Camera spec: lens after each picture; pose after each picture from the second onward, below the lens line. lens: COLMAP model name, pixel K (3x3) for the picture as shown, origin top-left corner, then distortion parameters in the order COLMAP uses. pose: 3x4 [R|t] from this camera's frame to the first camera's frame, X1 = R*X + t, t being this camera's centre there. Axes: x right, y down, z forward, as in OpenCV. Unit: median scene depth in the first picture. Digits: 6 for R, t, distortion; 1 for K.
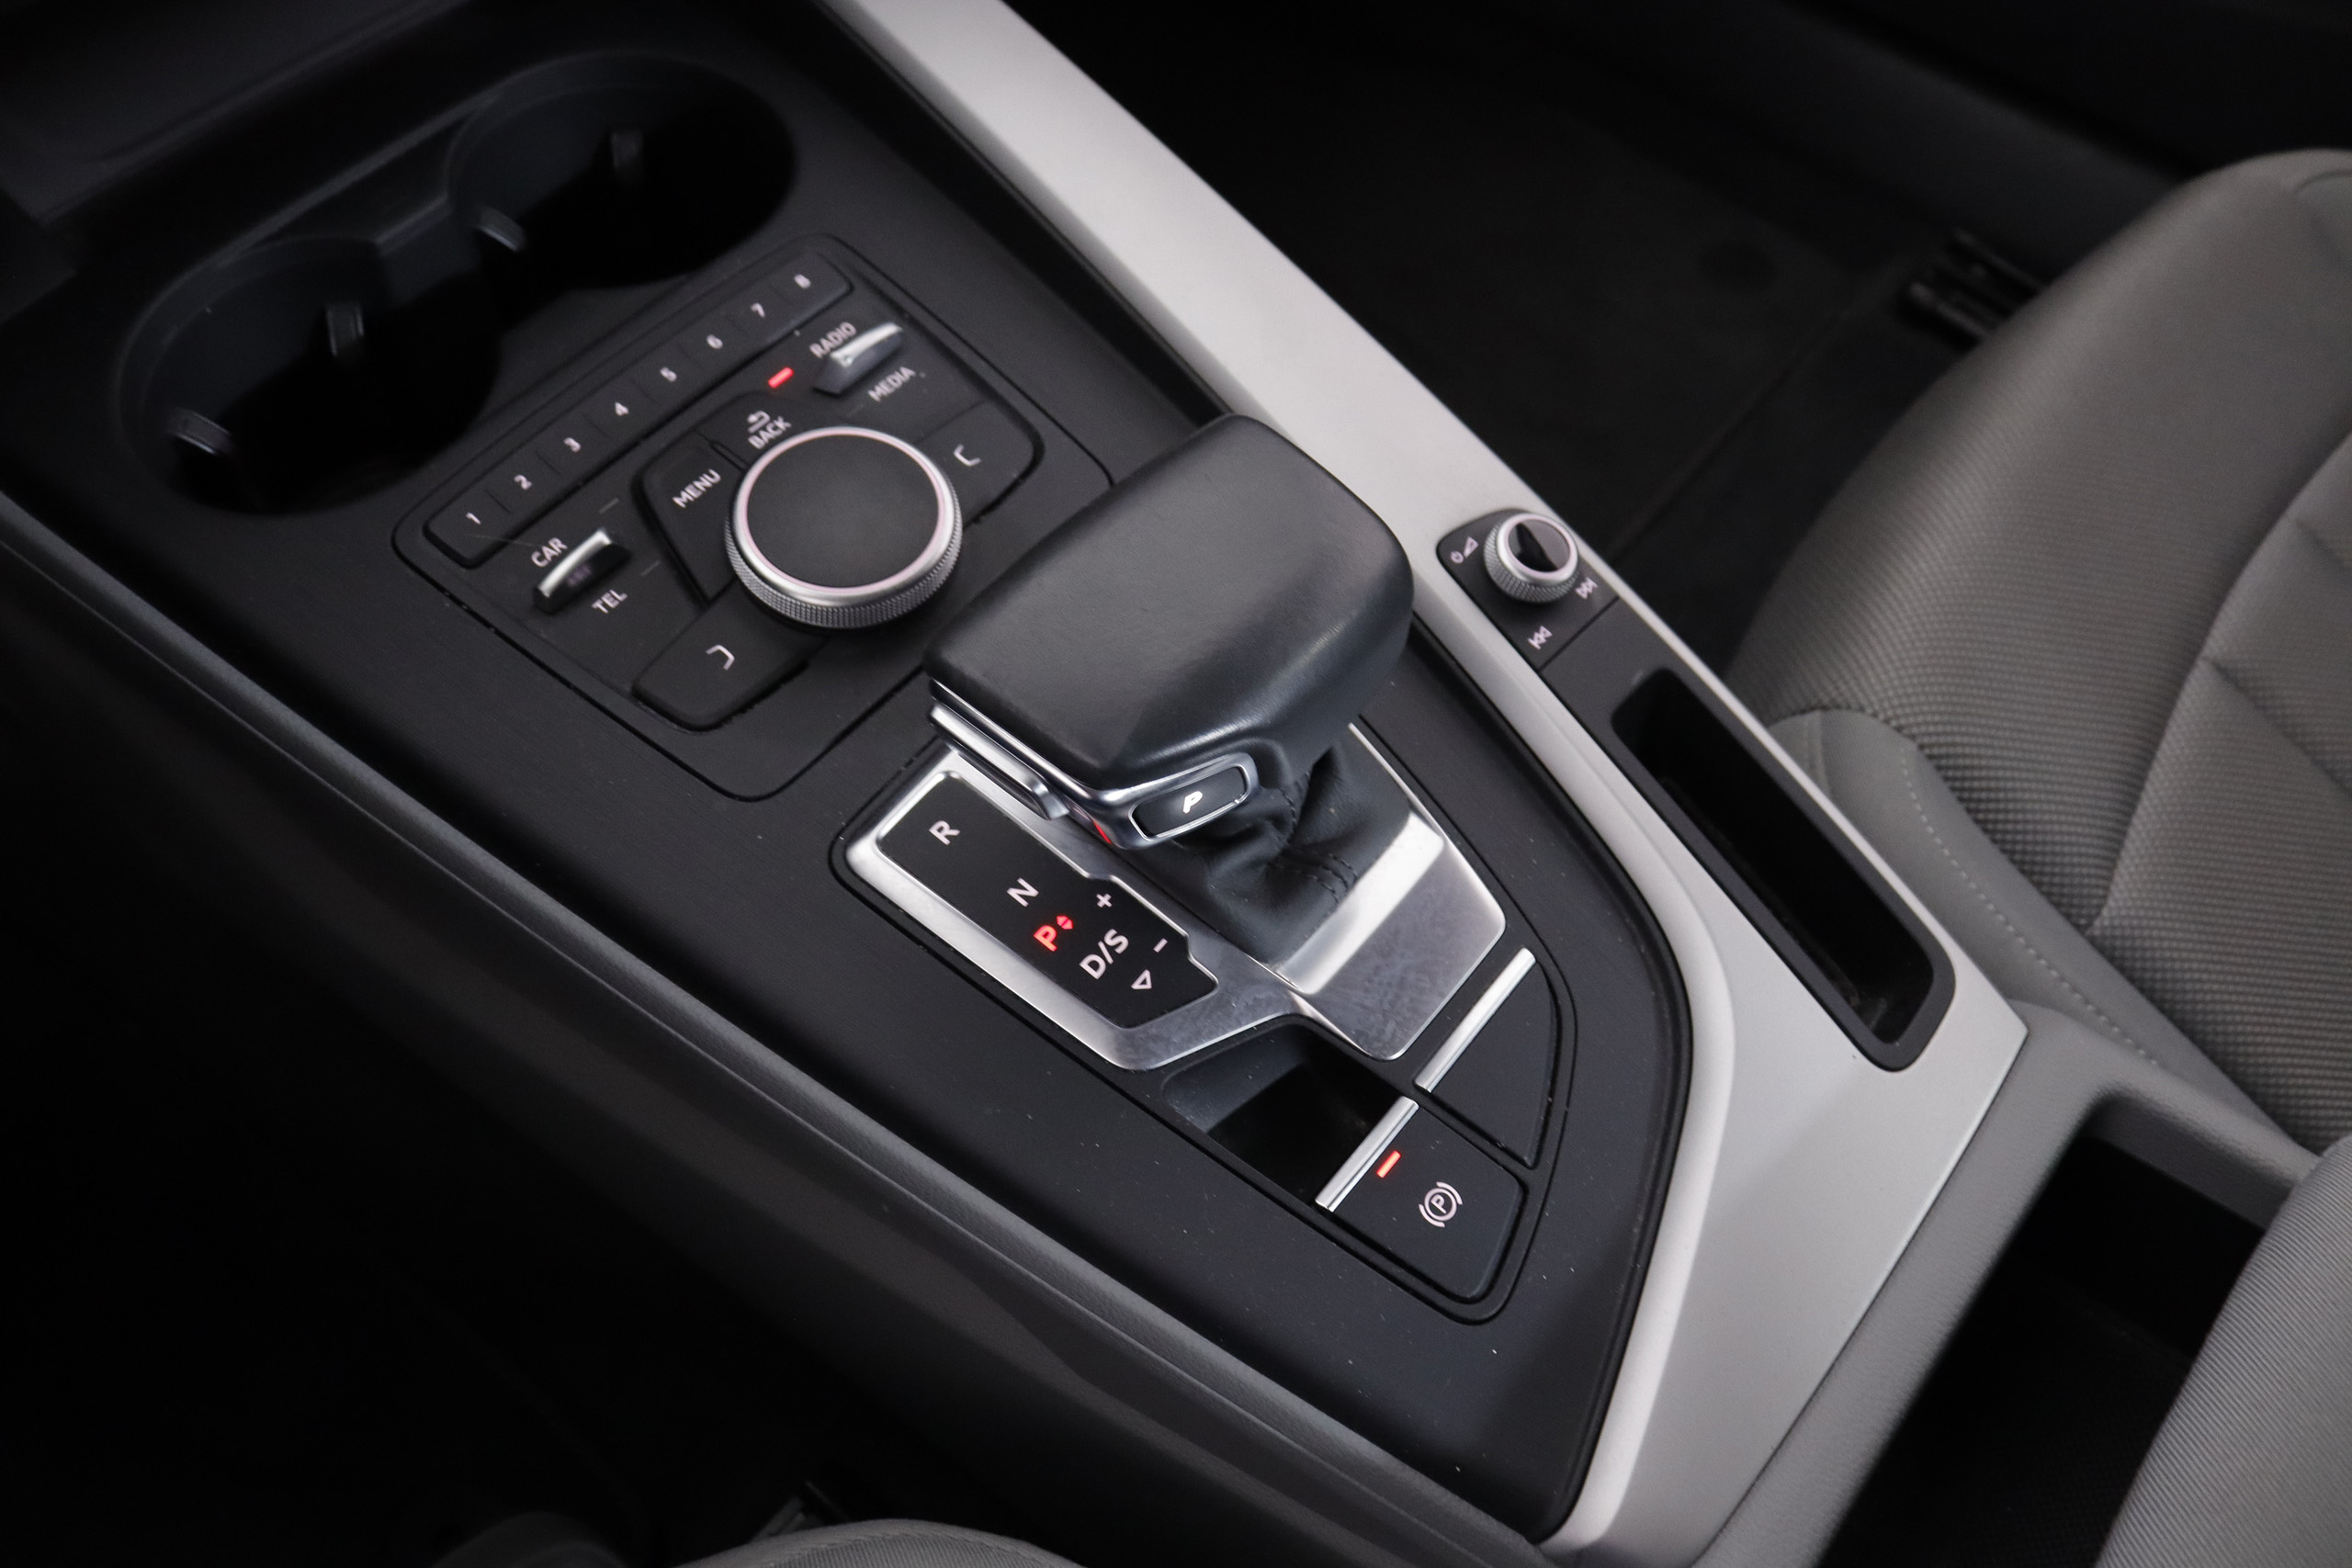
lens RADIAL K [[1954.4, 0, 1176.0], [0, 1954.4, 784.0], [0, 0, 1]] dist [-0.193406, 0.202042]
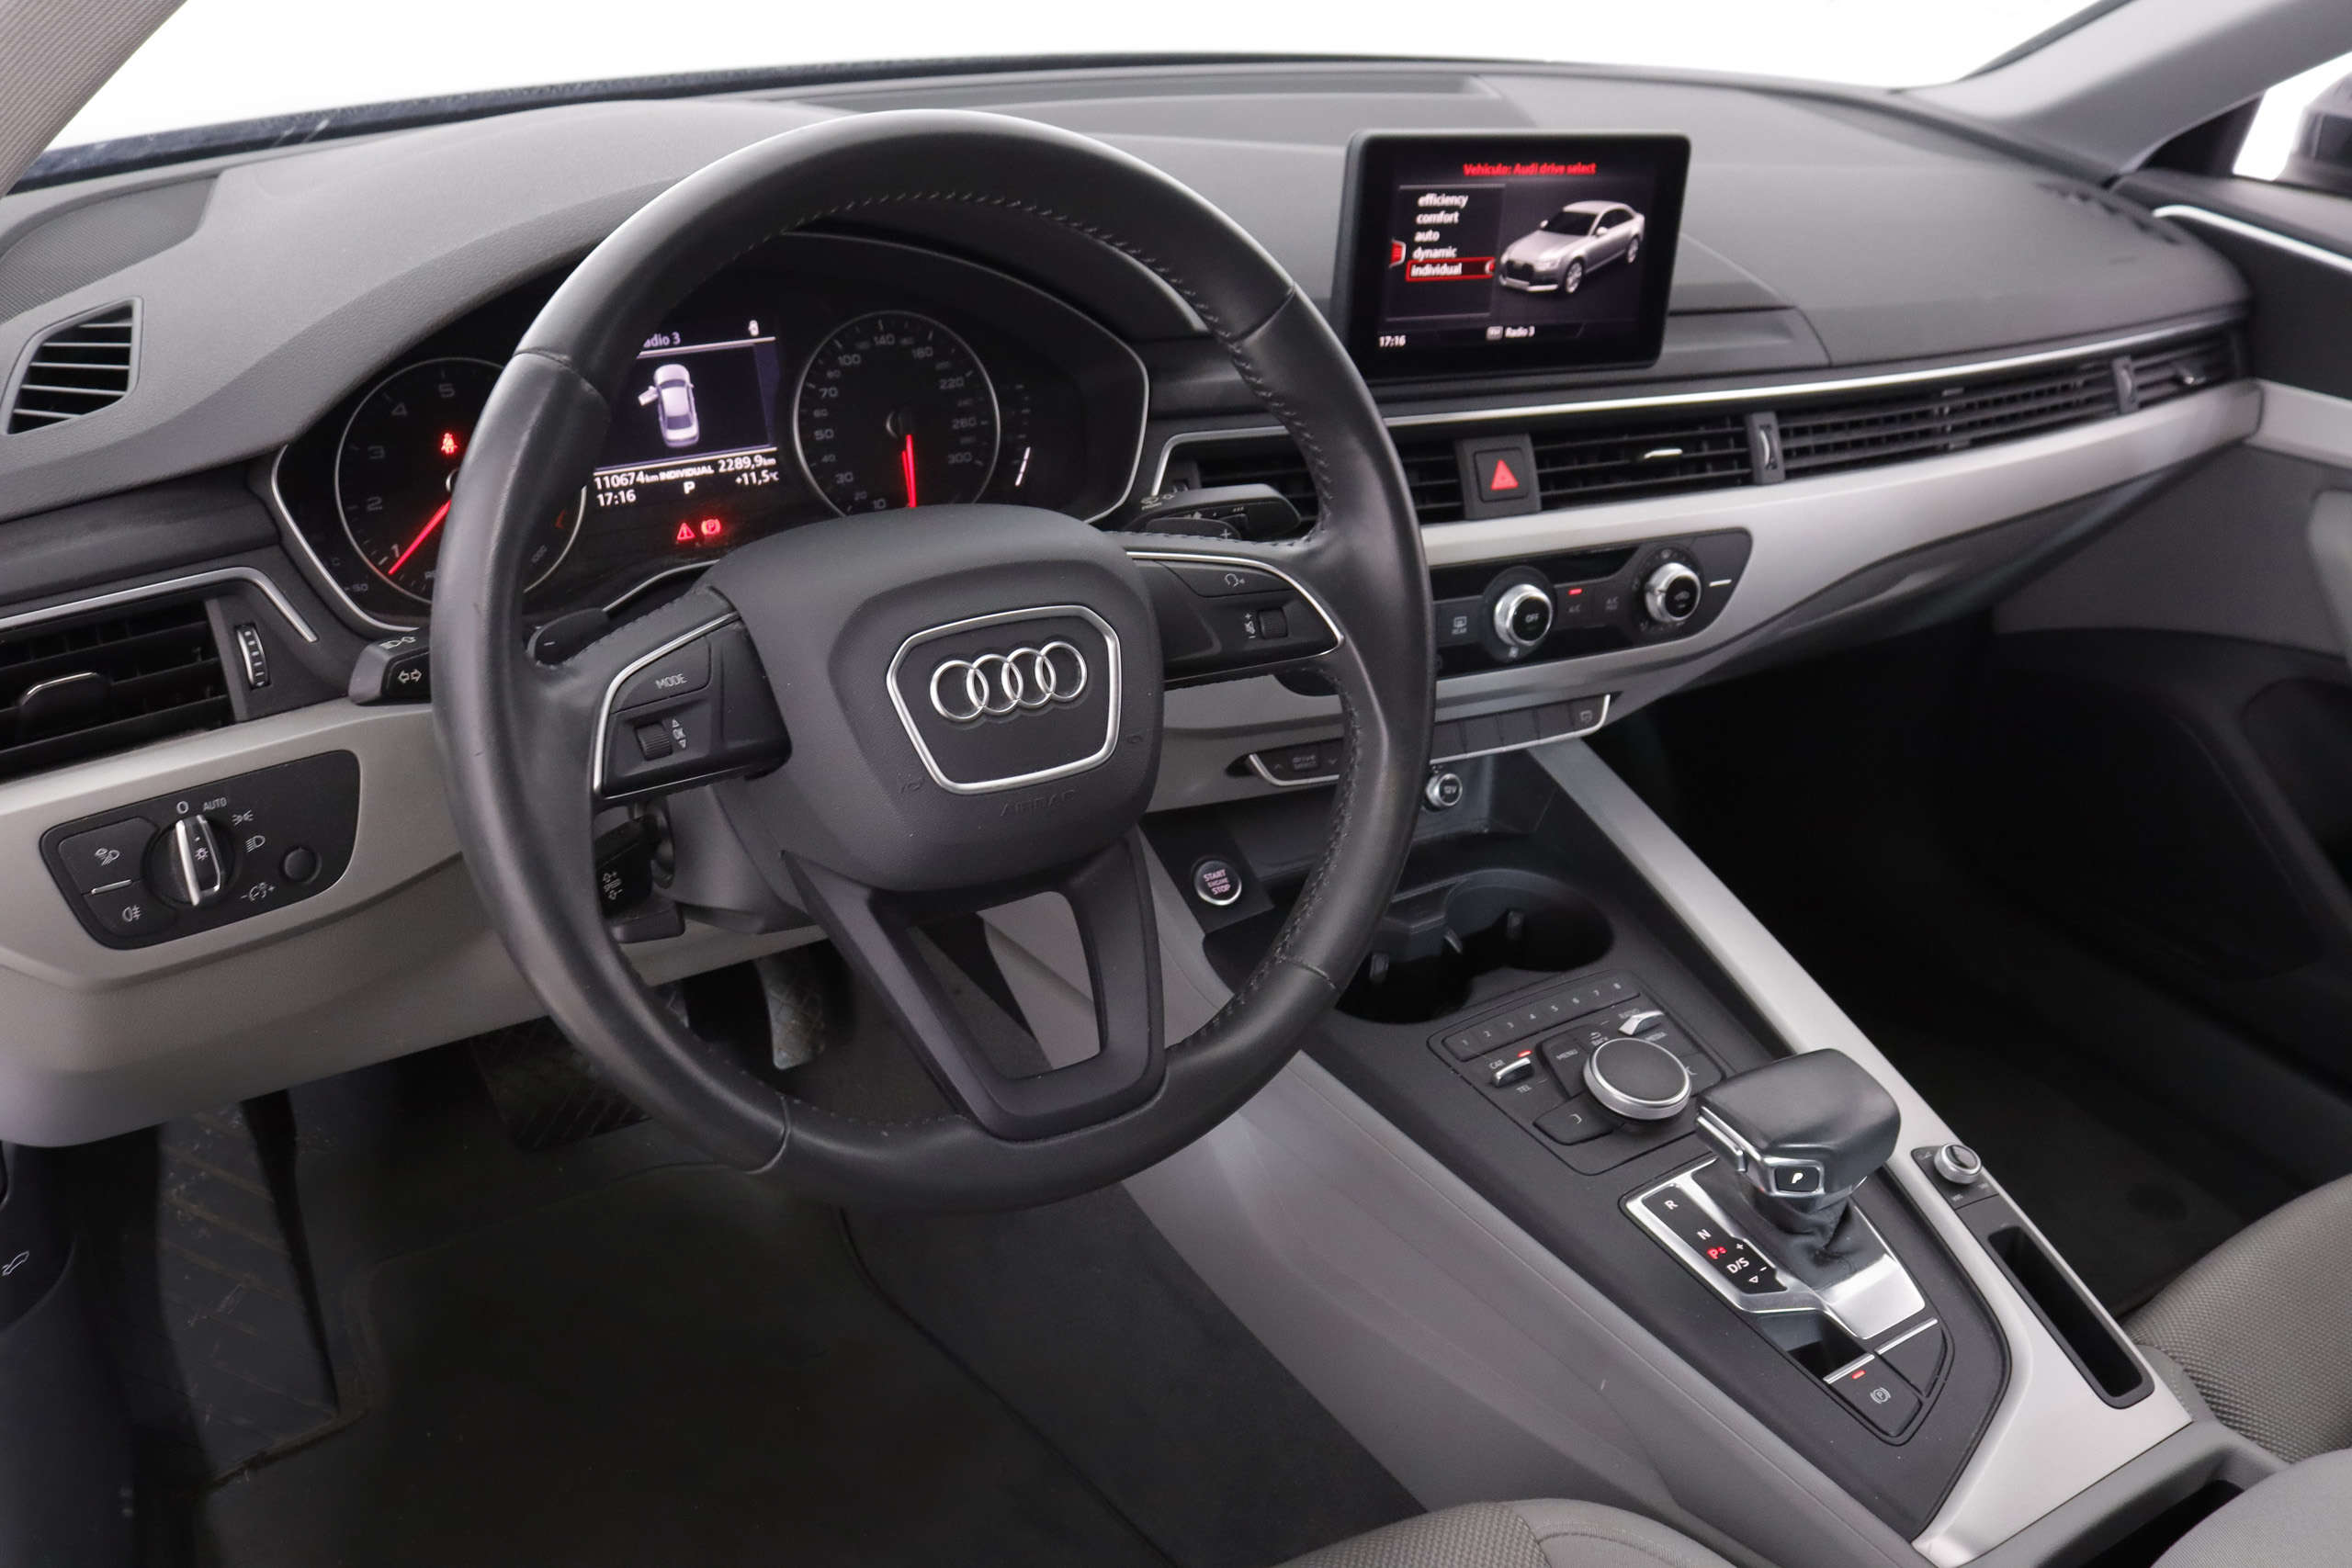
lens RADIAL K [[2230.4, 0, 1176.0], [0, 2230.4, 784.0], [0, 0, 1]] dist [-0.170143, 0.197944]
pose [[0.958360, 0.165980, -0.232374, -0.140433], [-0.256700, 0.857232, -0.446383, 0.782115], [0.125108, 0.487446, 0.864144, -1.299208]]
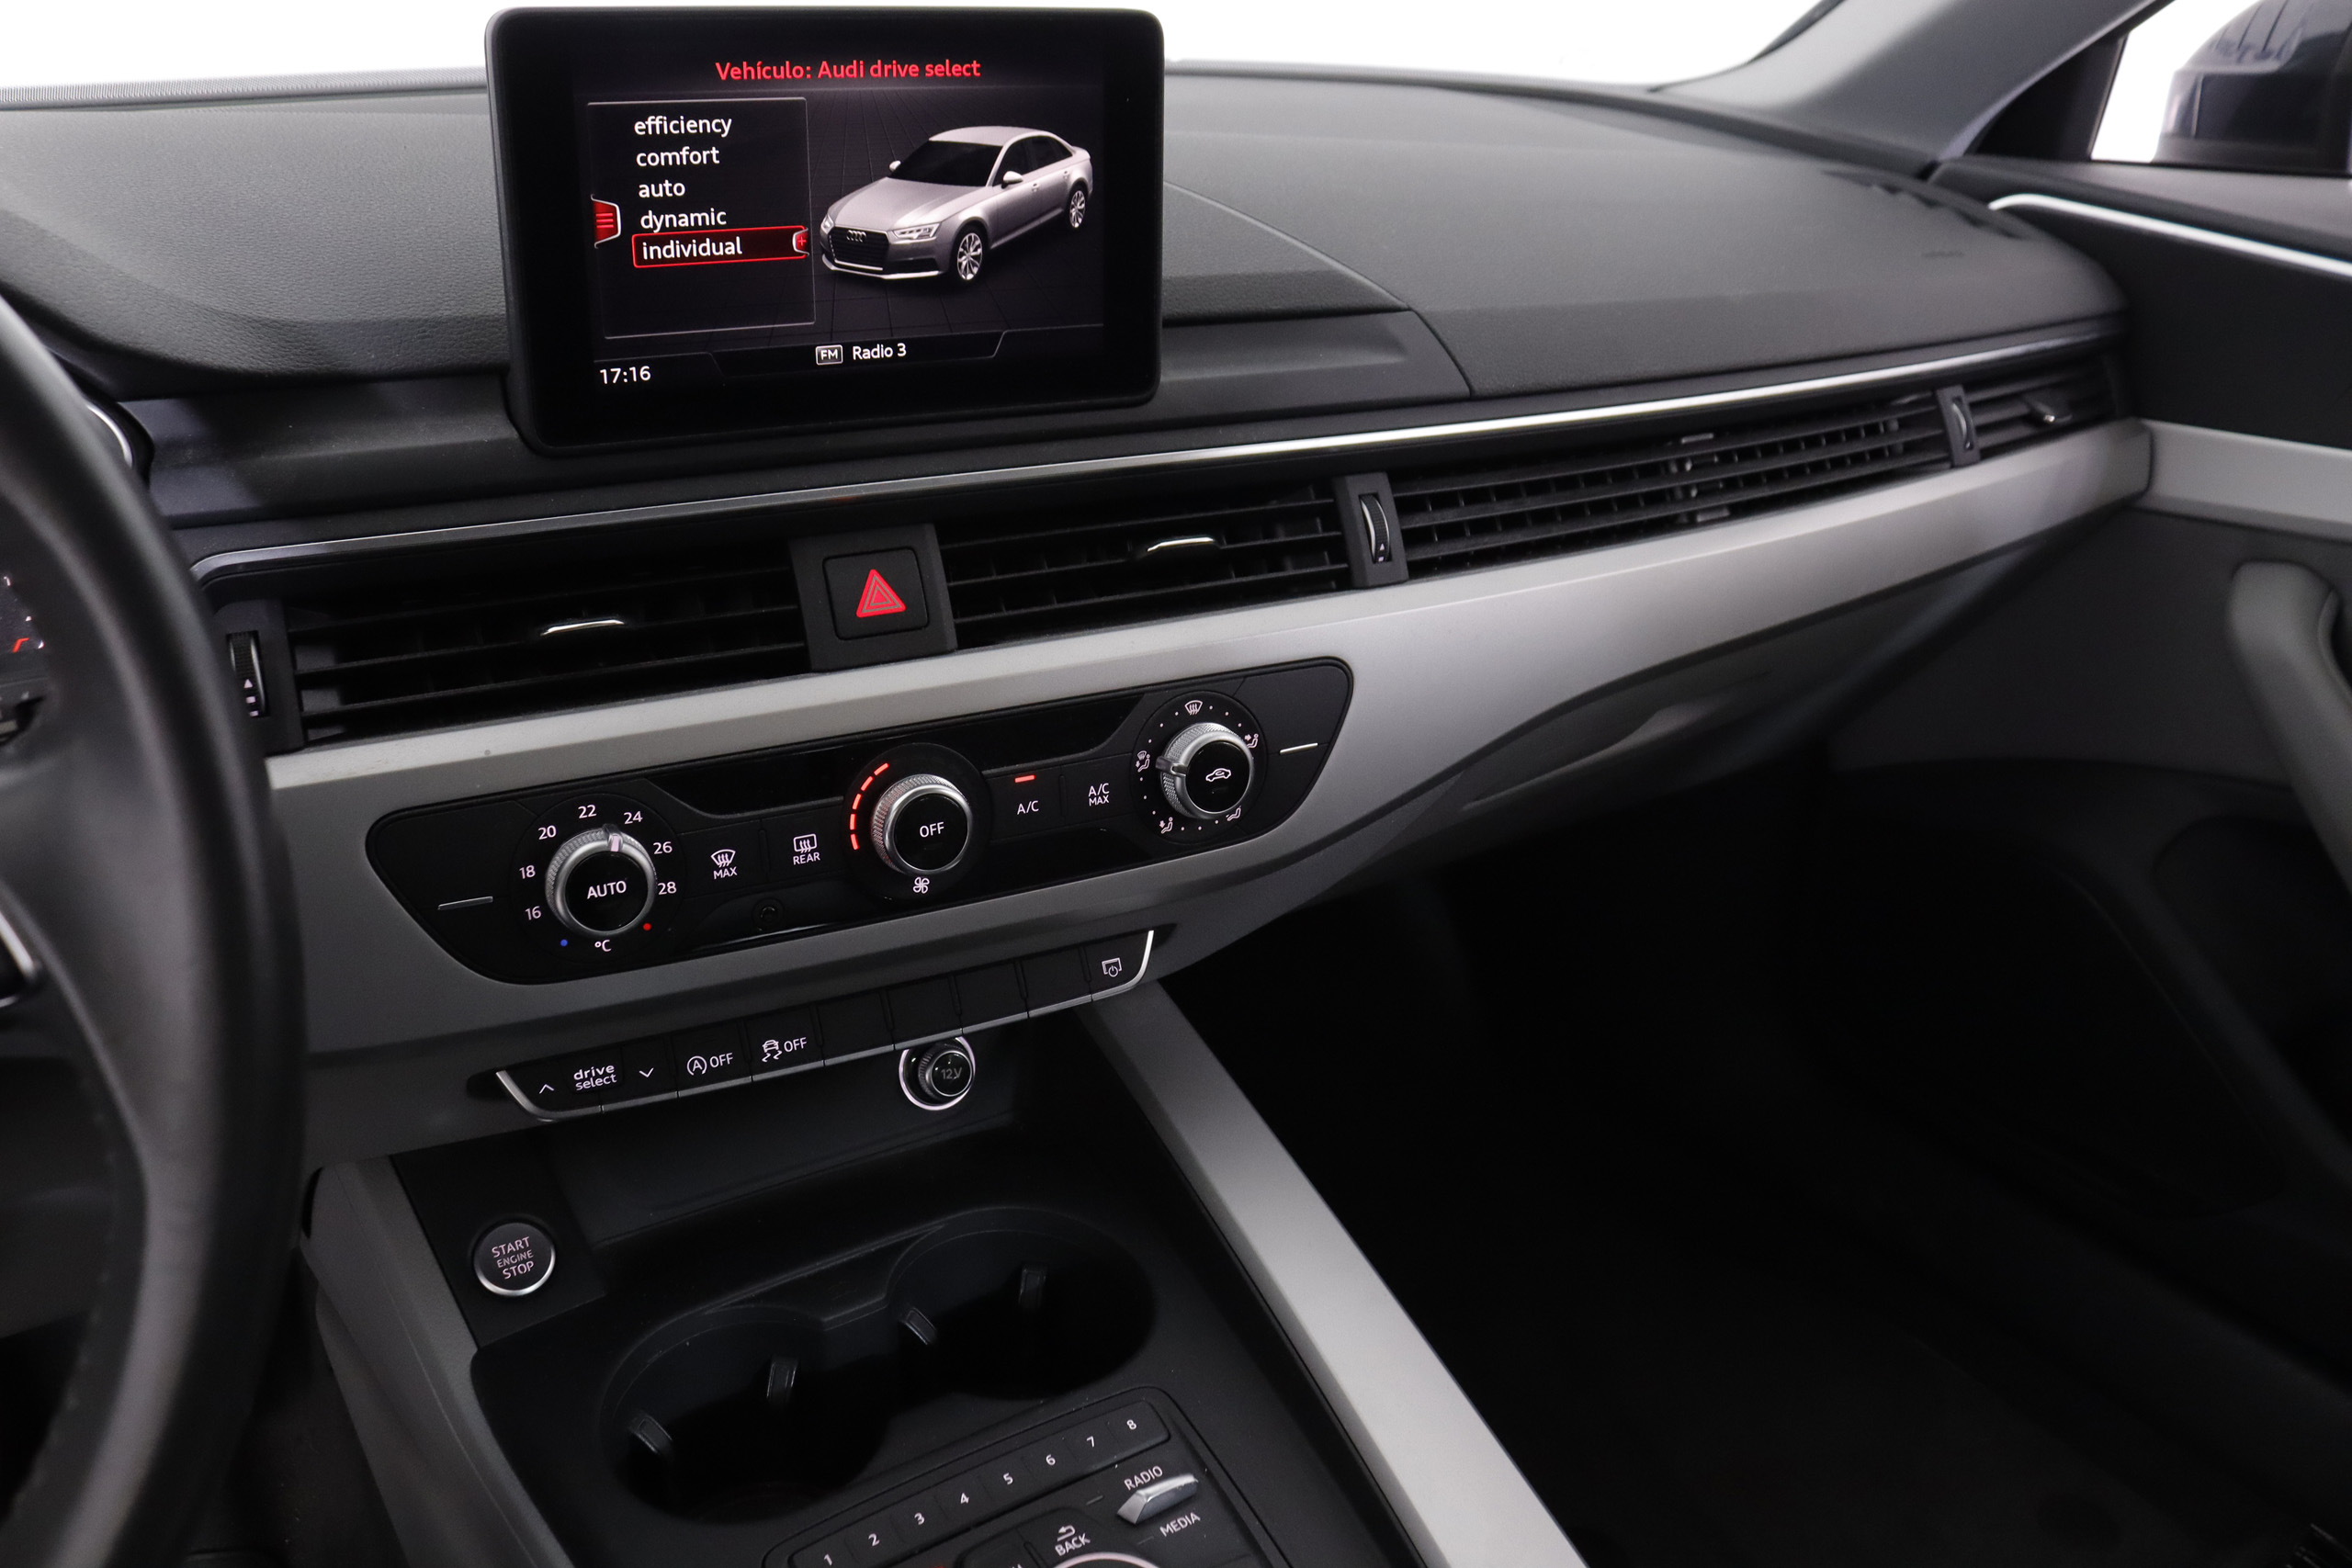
lens RADIAL K [[1954.4, 0, 1176.0], [0, 1954.4, 784.0], [0, 0, 1]] dist [-0.193406, 0.202042]
pose [[0.959691, 0.107978, -0.259489, 0.118562], [-0.227519, 0.840513, -0.491704, -0.006142], [0.165011, 0.530922, 0.831200, -0.269179]]
